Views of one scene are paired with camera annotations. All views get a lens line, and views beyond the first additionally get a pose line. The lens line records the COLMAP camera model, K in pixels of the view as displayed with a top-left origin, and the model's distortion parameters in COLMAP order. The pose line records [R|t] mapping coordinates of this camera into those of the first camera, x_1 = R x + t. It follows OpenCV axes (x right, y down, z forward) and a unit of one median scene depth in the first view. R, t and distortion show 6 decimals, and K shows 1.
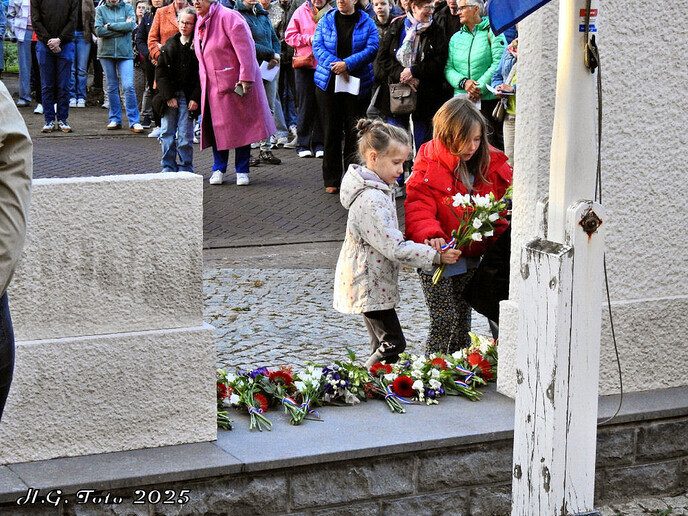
lens RADIAL K [[1728.8, 0, 347.0], [0, 1728.8, 254.5], [0, 0, 1]] dist [-0.005407, 0.000000]
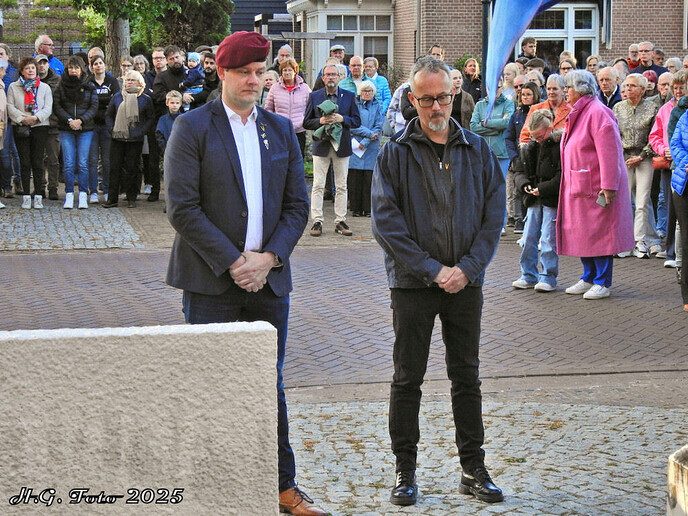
lens RADIAL K [[1728.8, 0, 337.4], [0, 1728.8, 256.0], [0, 0, 1]] dist [-0.005407, 0.000000]
pose [[0.964733, 0.011103, -0.262997, 0.135170], [-0.025410, 0.998372, -0.051063, -0.039581], [0.262002, 0.055944, 0.963444, 0.297341]]
